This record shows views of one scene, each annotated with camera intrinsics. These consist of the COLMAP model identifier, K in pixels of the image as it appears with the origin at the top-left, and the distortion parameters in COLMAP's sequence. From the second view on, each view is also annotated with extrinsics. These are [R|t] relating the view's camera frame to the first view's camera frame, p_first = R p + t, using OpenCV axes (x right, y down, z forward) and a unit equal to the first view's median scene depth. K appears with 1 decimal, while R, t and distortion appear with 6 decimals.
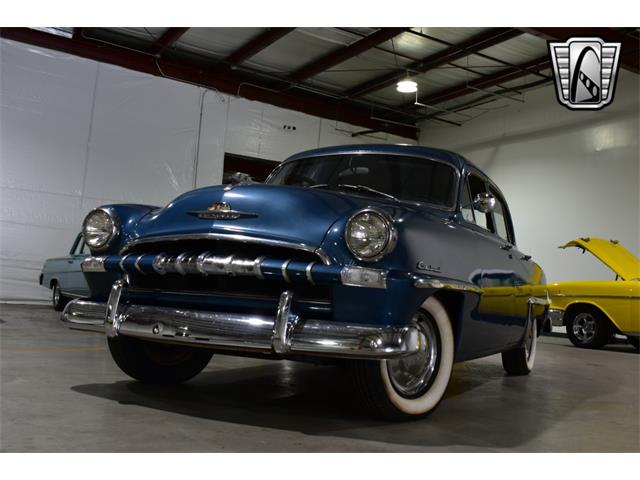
lens RADIAL K [[762.7, 0, 318.7], [0, 762.7, 238.1], [0, 0, 1]] dist [-0.035541, 0.000000]
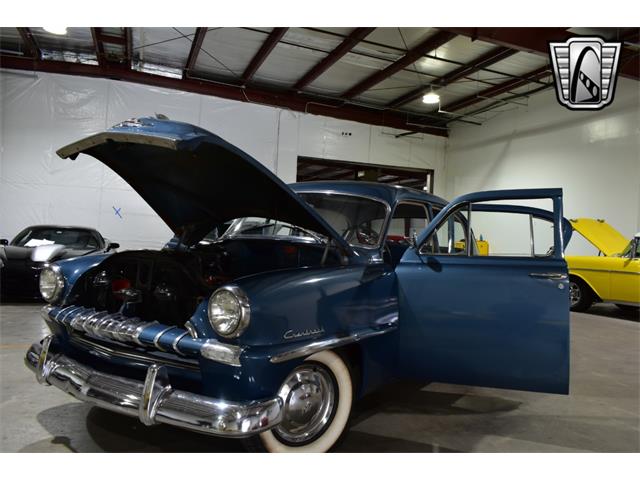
lens RADIAL K [[528.4, 0, 319.6], [0, 528.4, 237.1], [0, 0, 1]] dist [-0.026731, 0.009268]
pose [[0.984454, -0.019072, -0.174603, 0.080180], [0.032268, 0.996806, 0.073052, -0.038377], [0.172652, -0.077551, 0.981925, 0.085206]]
